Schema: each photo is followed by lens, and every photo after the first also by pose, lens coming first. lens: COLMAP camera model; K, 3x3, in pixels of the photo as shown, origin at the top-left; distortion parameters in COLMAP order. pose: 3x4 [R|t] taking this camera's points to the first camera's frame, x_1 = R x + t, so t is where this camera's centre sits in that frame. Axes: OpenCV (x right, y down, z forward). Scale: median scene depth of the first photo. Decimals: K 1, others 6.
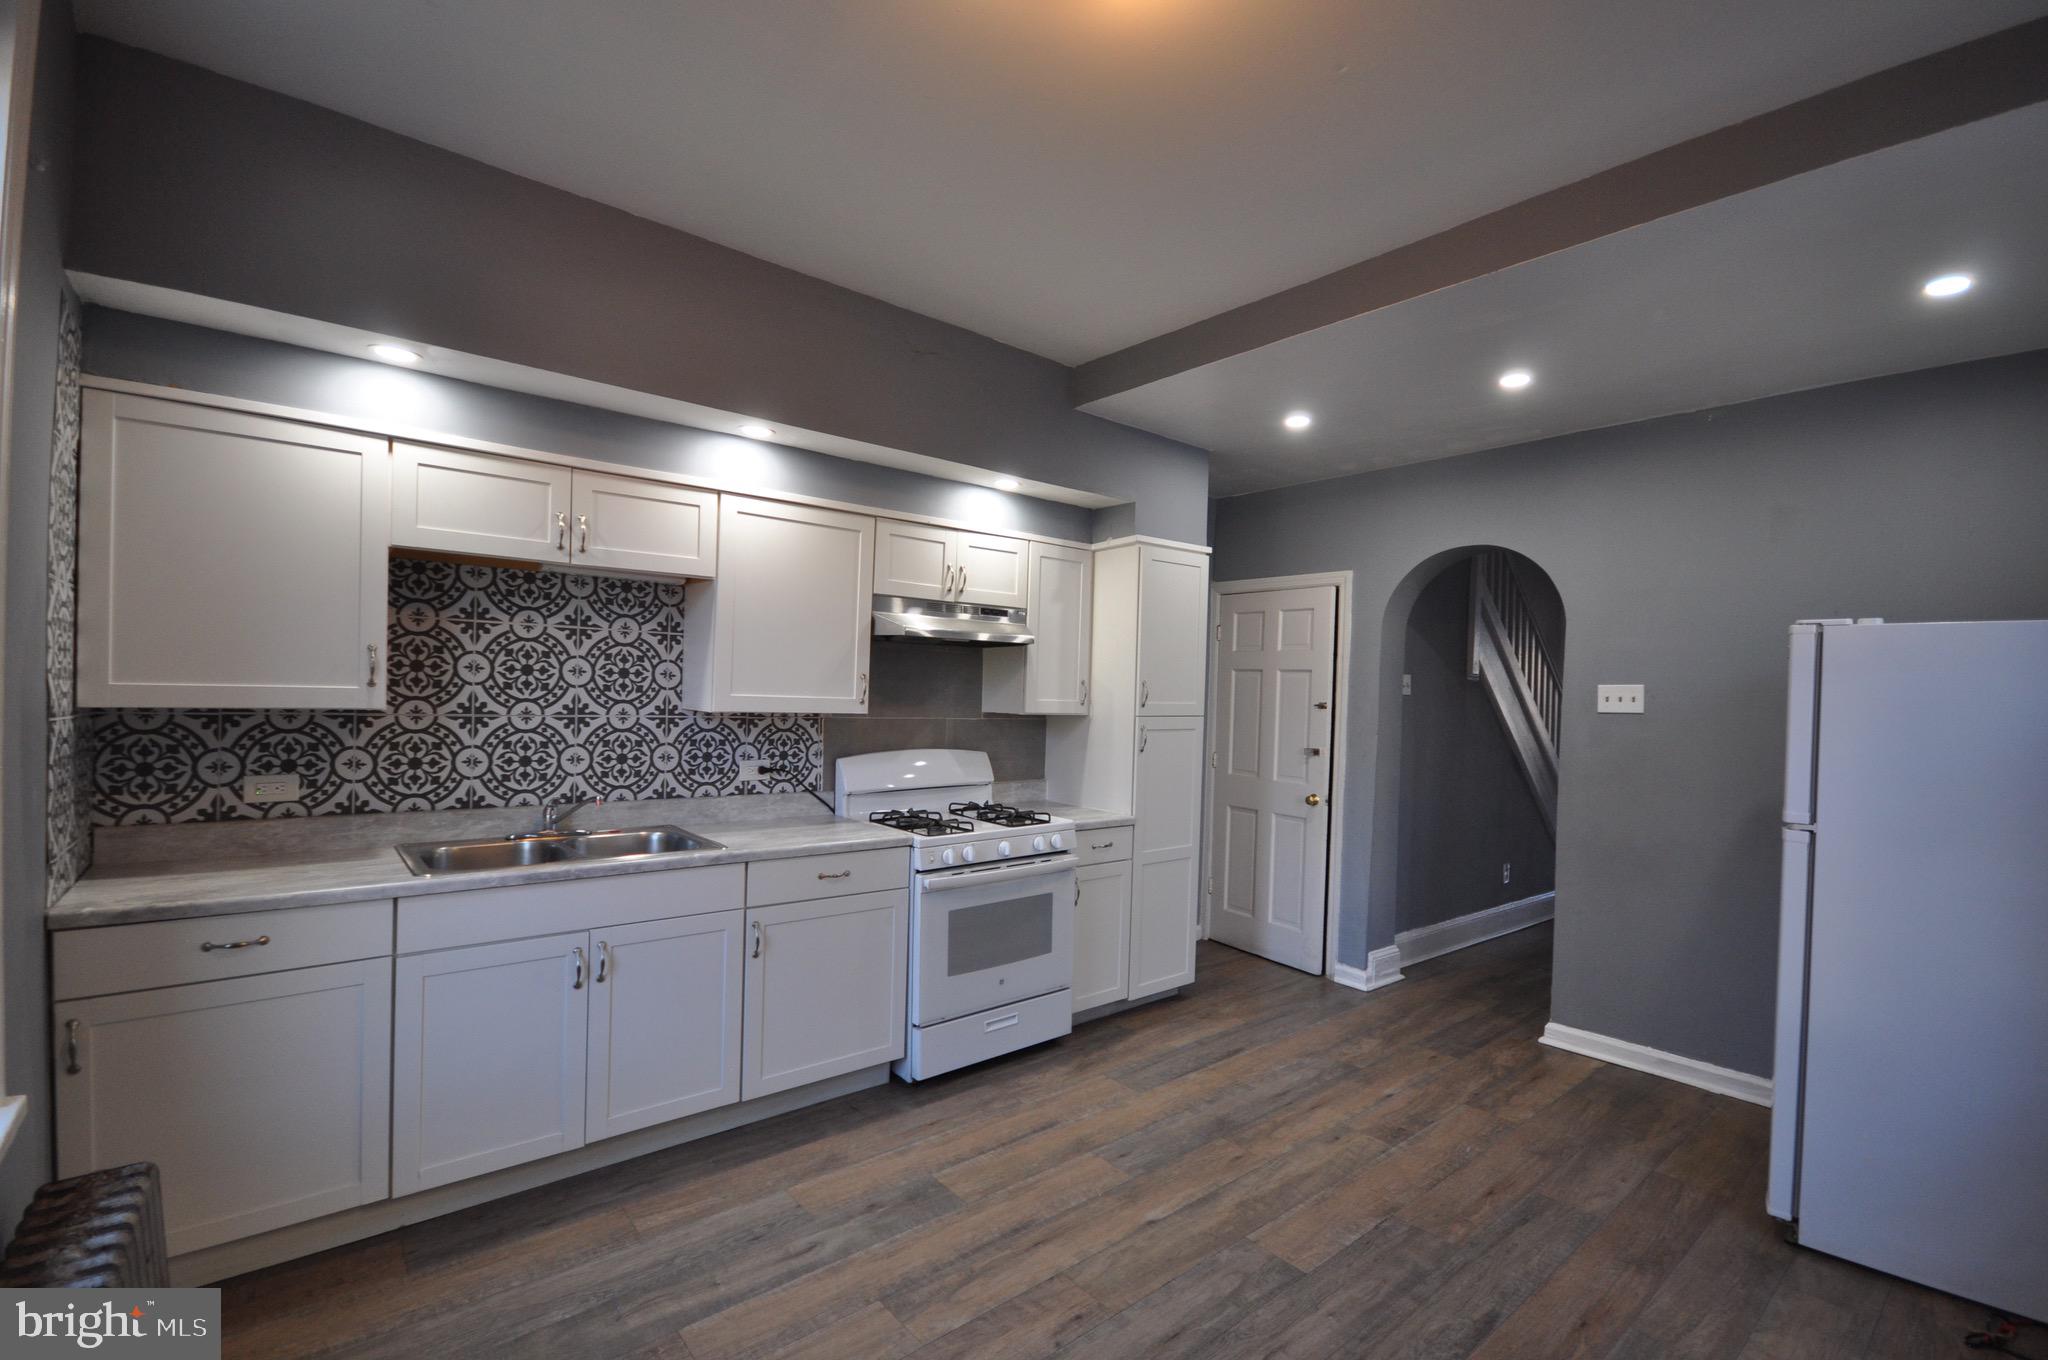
lens RADIAL K [[895.3, 0, 1027.1], [0, 895.3, 703.9], [0, 0, 1]] dist [-0.000168, -0.003432]
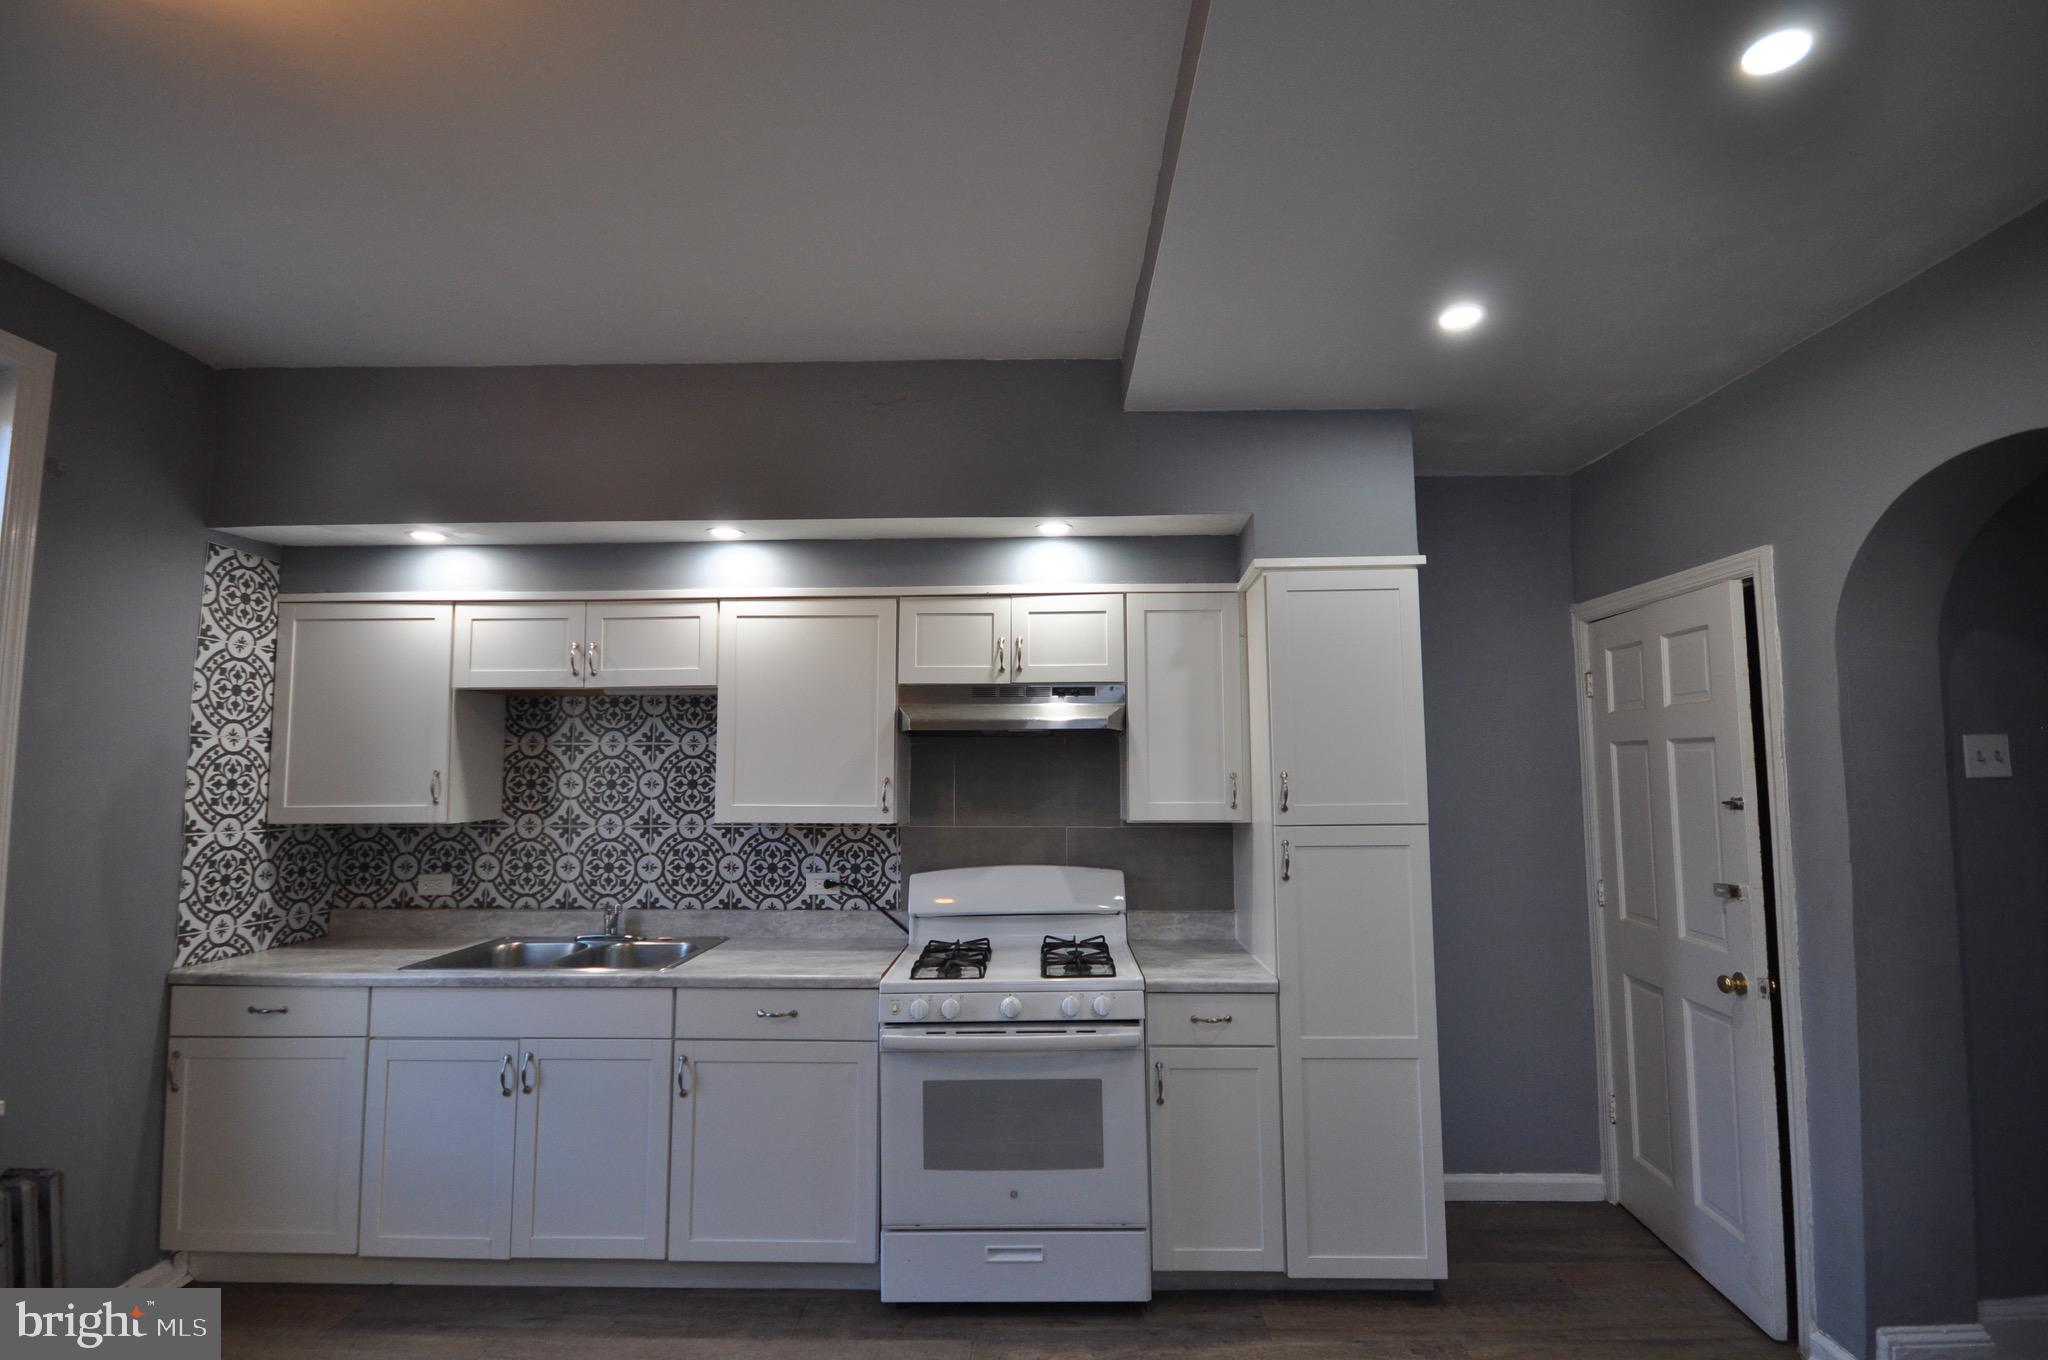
lens RADIAL K [[895.3, 0, 1027.1], [0, 895.3, 703.9], [0, 0, 1]] dist [-0.000168, -0.003432]
pose [[0.754267, -0.082931, -0.651310, 0.531017], [0.015734, 0.993989, -0.108343, -0.008655], [0.656380, 0.071472, 0.751038, 0.468730]]
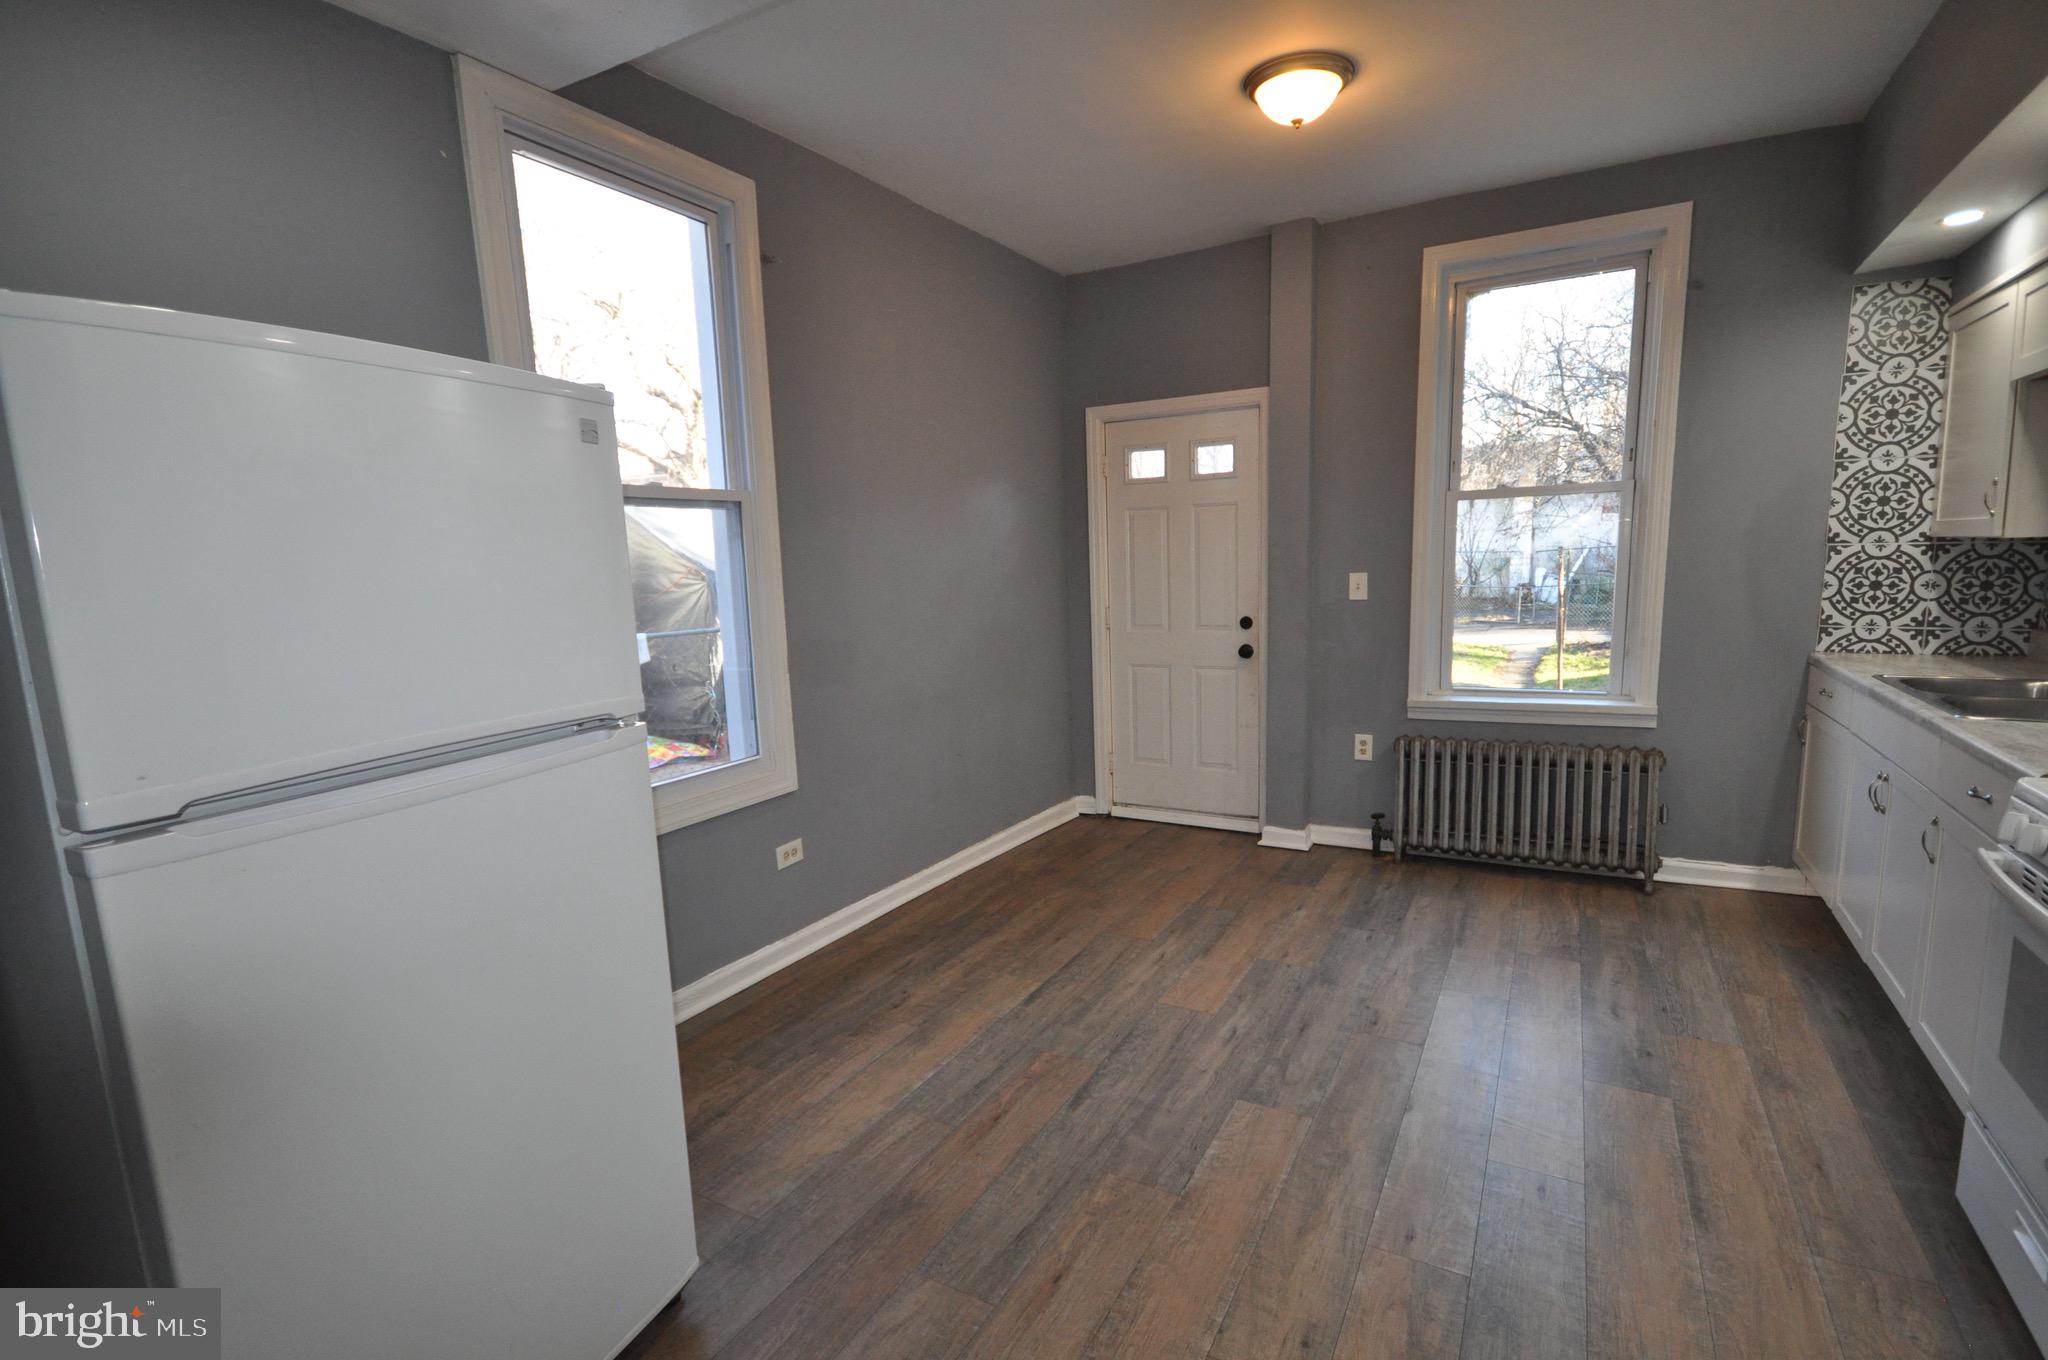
lens RADIAL K [[960.2, 0, 1026.5], [0, 960.2, 702.1], [0, 0, 1]] dist [0.019156, -0.012940]
pose [[-0.933602, 0.058186, -0.353556, 0.641551], [0.002713, 0.987847, 0.155408, 0.014430], [0.358302, 0.144130, -0.922413, 1.328961]]
